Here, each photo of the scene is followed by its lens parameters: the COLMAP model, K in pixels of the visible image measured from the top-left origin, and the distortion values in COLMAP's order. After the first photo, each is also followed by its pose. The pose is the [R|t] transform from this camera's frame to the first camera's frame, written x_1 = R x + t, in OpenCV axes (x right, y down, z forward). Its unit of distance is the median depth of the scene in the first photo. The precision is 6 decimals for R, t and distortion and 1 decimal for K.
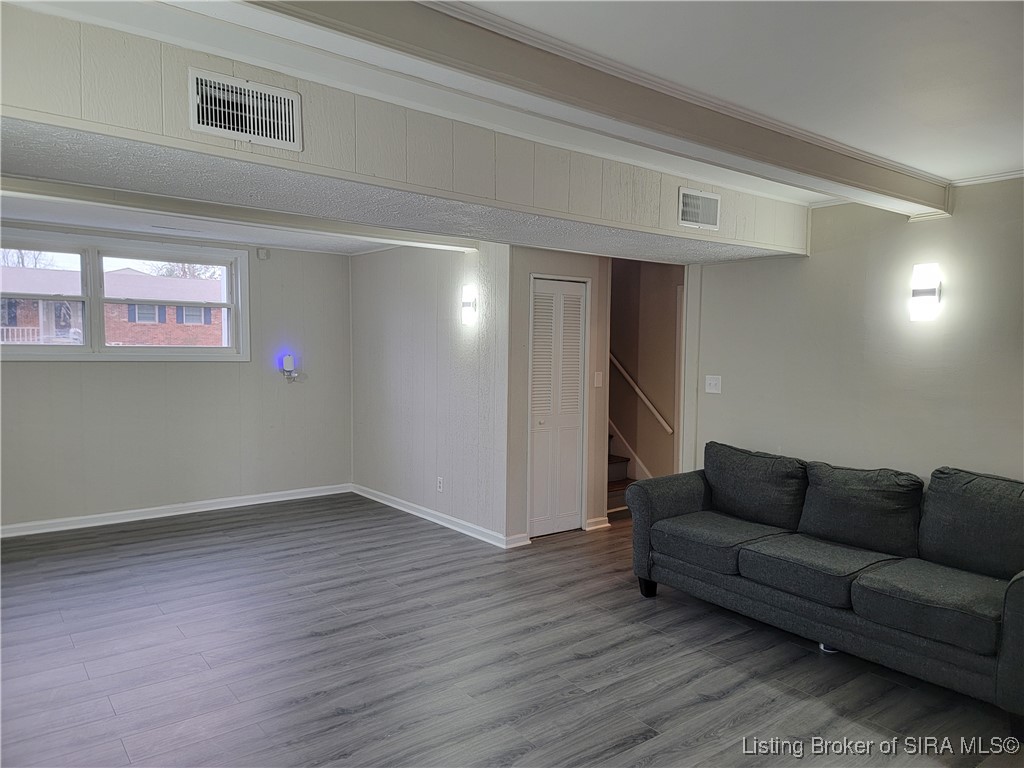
lens RADIAL K [[718.8, 0, 526.3], [0, 718.8, 392.1], [0, 0, 1]] dist [0.036258, -0.007070]
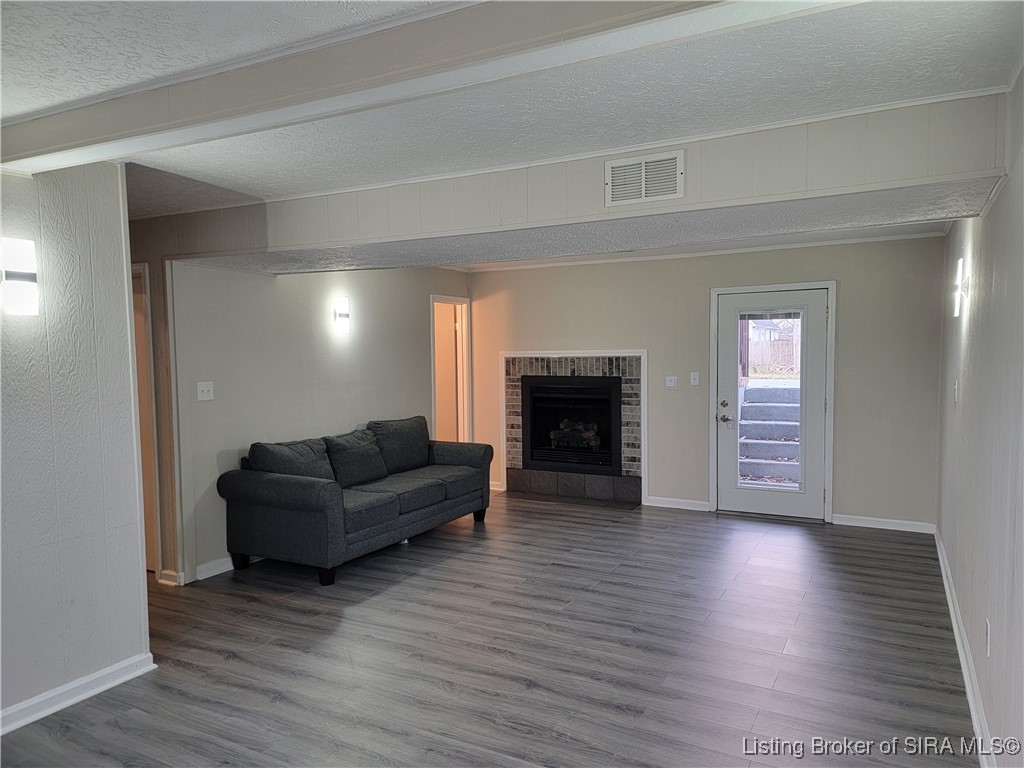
lens RADIAL K [[718.8, 0, 526.3], [0, 718.8, 392.1], [0, 0, 1]] dist [0.036258, -0.007070]
pose [[-0.411788, -0.066703, 0.908835, -1.026399], [0.064071, 0.992730, 0.101891, -0.103828], [-0.909025, 0.100187, -0.404520, 1.281219]]
